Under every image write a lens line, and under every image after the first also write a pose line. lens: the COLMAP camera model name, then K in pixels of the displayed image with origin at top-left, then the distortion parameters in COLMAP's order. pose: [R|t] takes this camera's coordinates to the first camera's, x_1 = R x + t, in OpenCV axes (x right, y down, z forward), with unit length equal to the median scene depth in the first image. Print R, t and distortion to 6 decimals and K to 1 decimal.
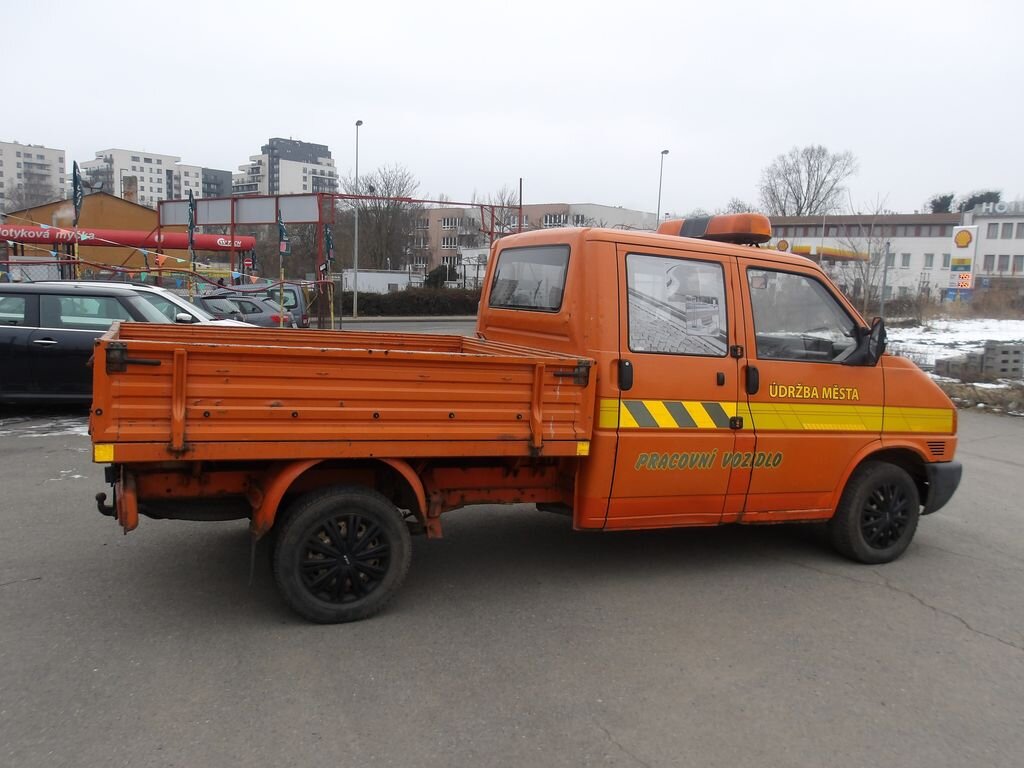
lens RADIAL K [[867.2, 0, 505.2], [0, 867.2, 390.3], [0, 0, 1]] dist [-0.029485, 0.033202]
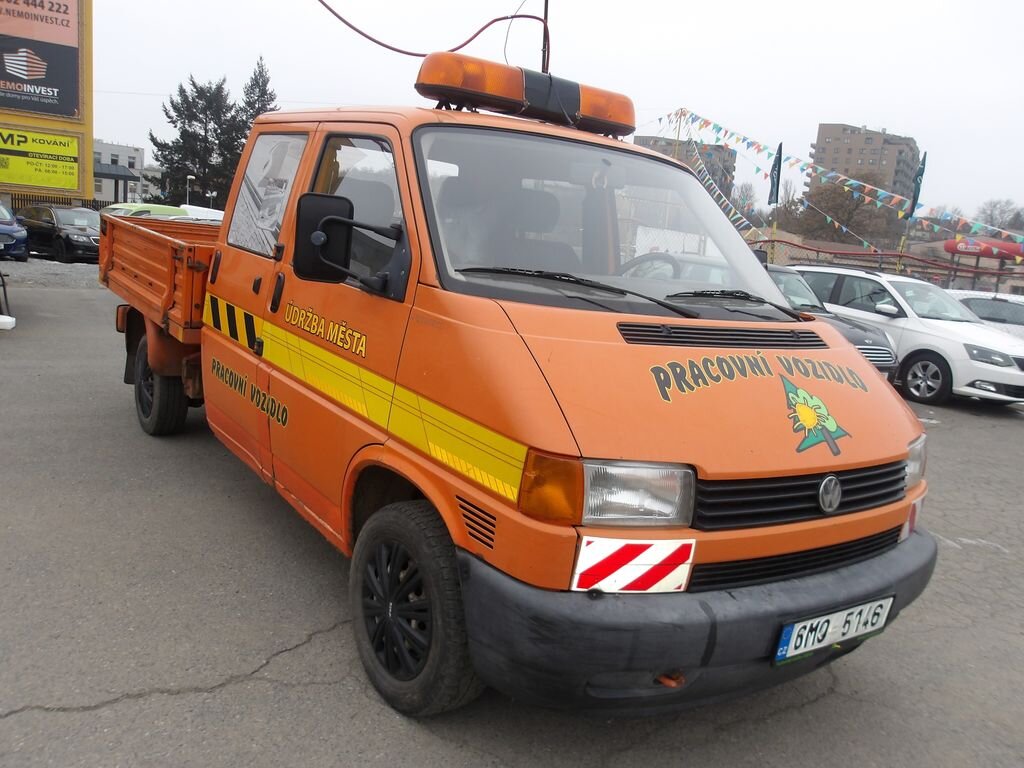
lens RADIAL K [[867.2, 0, 510.1], [0, 867.2, 384.3], [0, 0, 1]] dist [-0.029485, 0.033202]
pose [[0.199332, 0.143997, -0.969294, 1.029649], [-0.202386, 0.973868, 0.103057, -0.050784], [0.958805, 0.175630, 0.223267, 1.040938]]
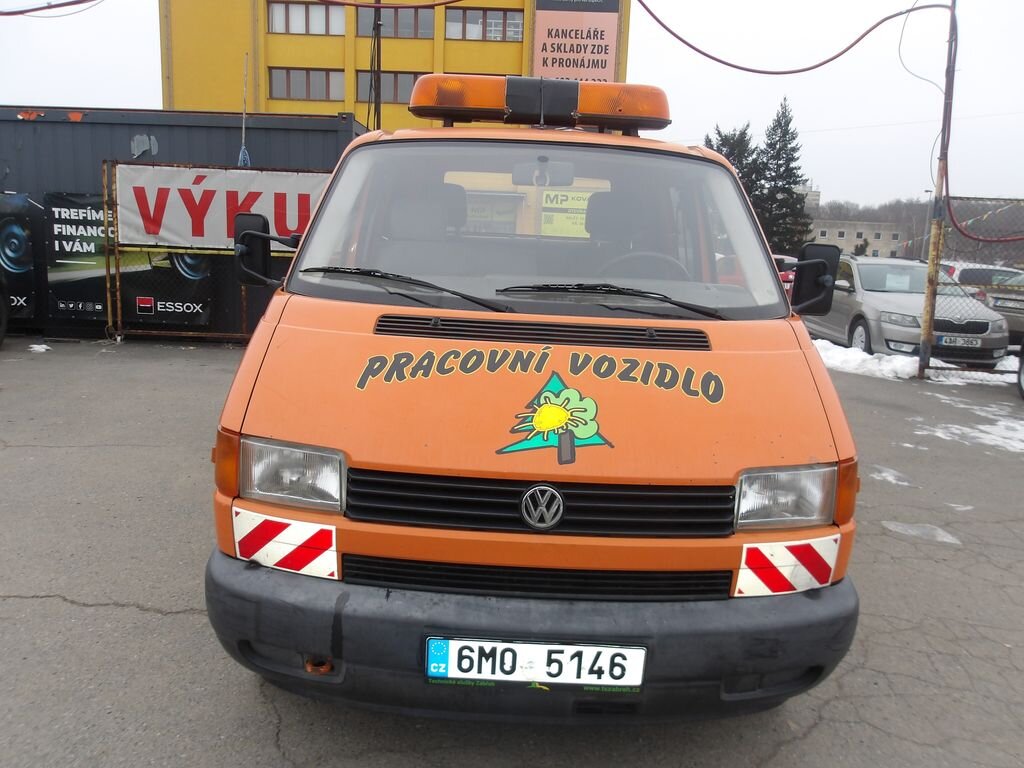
lens RADIAL K [[867.2, 0, 515.4], [0, 867.2, 384.2], [0, 0, 1]] dist [-0.029485, 0.033202]
pose [[-0.393828, 0.095780, -0.914181, 0.985781], [-0.163499, 0.971397, 0.172209, -0.108652], [0.904526, 0.217288, -0.366903, 1.486089]]
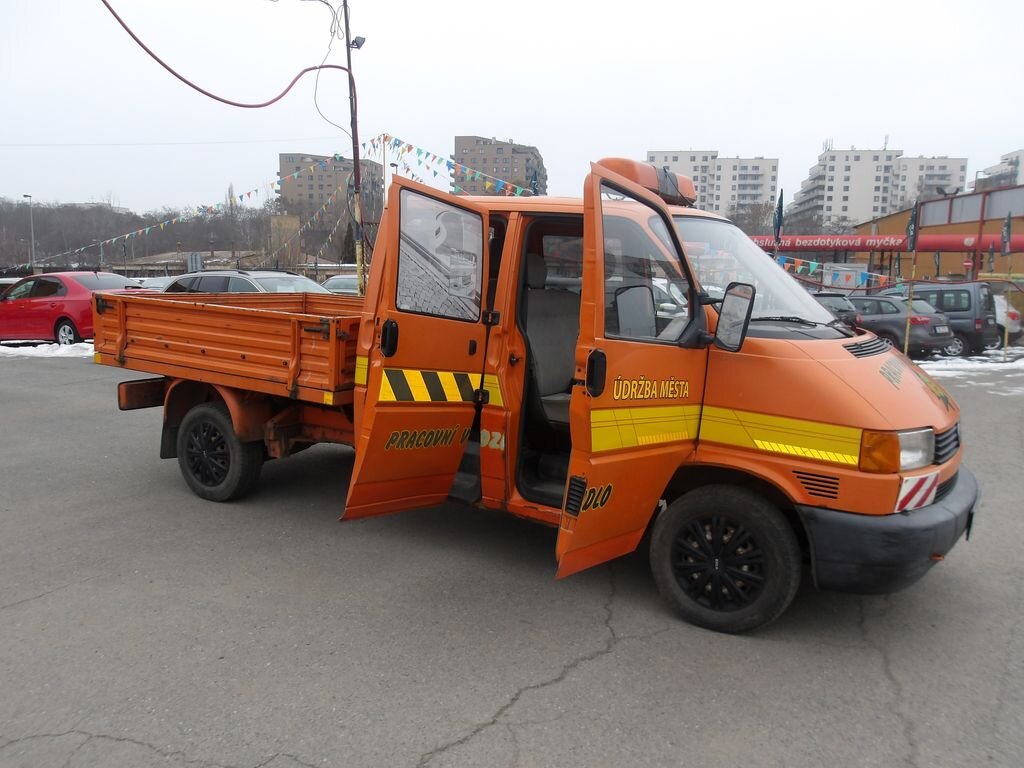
lens RADIAL K [[867.2, 0, 500.2], [0, 867.2, 395.9], [0, 0, 1]] dist [-0.029485, 0.033202]
pose [[0.553388, 0.089795, -0.828069, 1.024578], [-0.094968, 0.994491, 0.044375, -0.005188], [0.827492, 0.054084, 0.558867, 0.505781]]
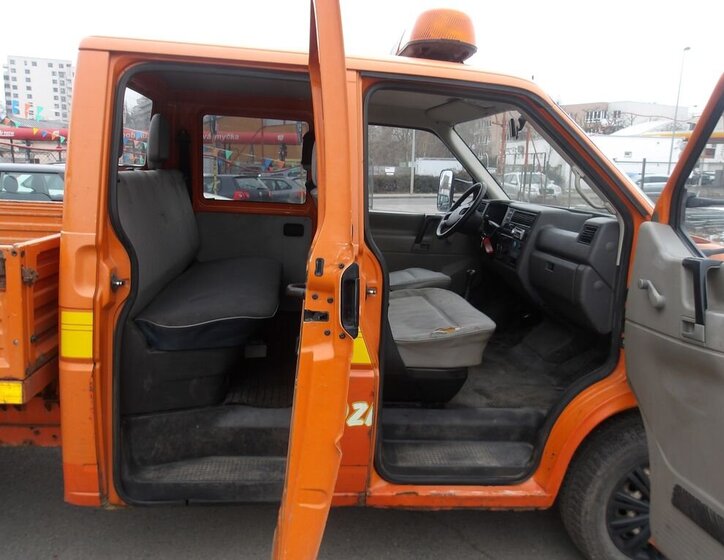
lens RADIAL K [[629.9, 0, 365.9], [0, 629.9, 281.9], [0, 0, 1]] dist [-0.028669, 0.032980]
pose [[0.952423, 0.035610, -0.302691, 0.415324], [-0.019278, 0.998201, 0.056775, -0.036307], [0.304169, -0.048238, 0.951396, 0.595694]]
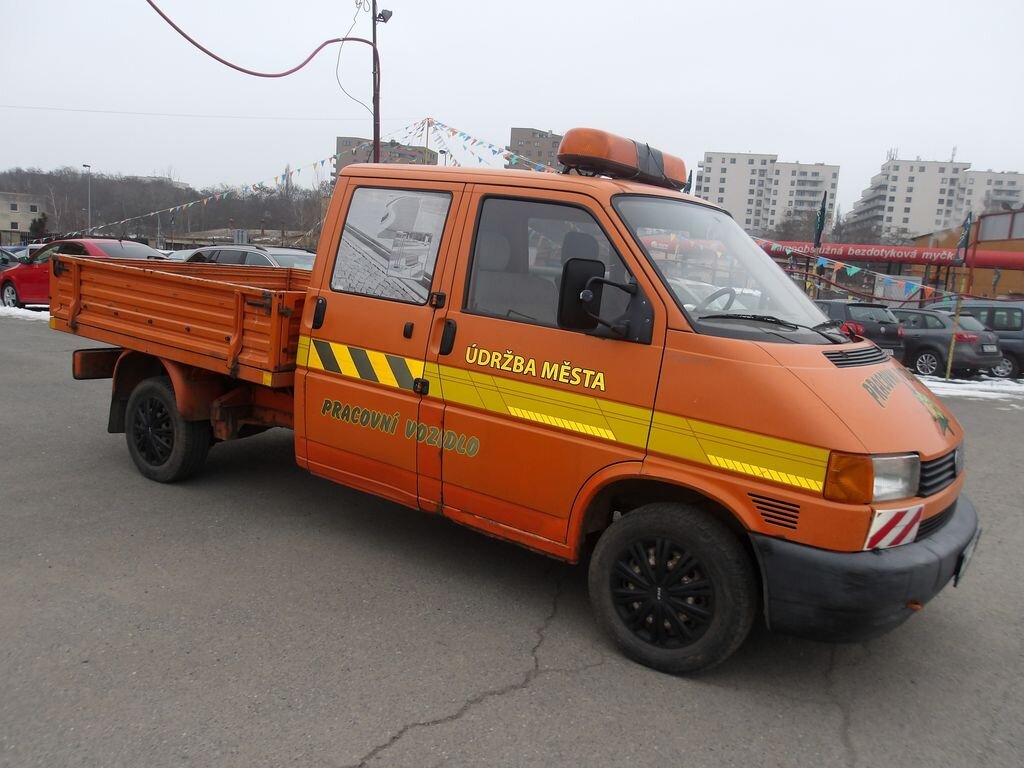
lens RADIAL K [[867.2, 0, 505.8], [0, 867.2, 386.0], [0, 0, 1]] dist [-0.029485, 0.033202]
pose [[0.508652, 0.118551, -0.852771, 0.999193], [-0.151982, 0.987284, 0.046598, -0.013047], [0.847452, 0.105903, 0.520201, 0.639097]]
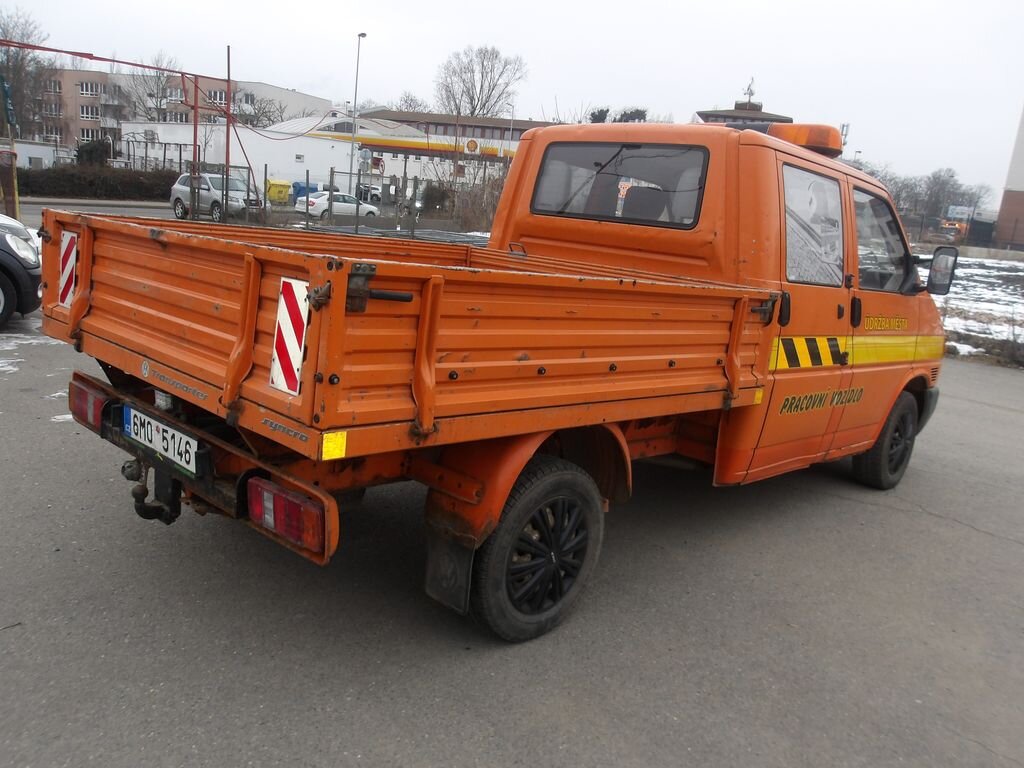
lens RADIAL K [[867.2, 0, 502.6], [0, 867.2, 390.9], [0, 0, 1]] dist [-0.029485, 0.033202]
pose [[0.925255, -0.025717, 0.378472, -0.419781], [-0.020471, 0.992861, 0.117510, -0.029359], [-0.378792, -0.116475, 0.918123, 0.284367]]
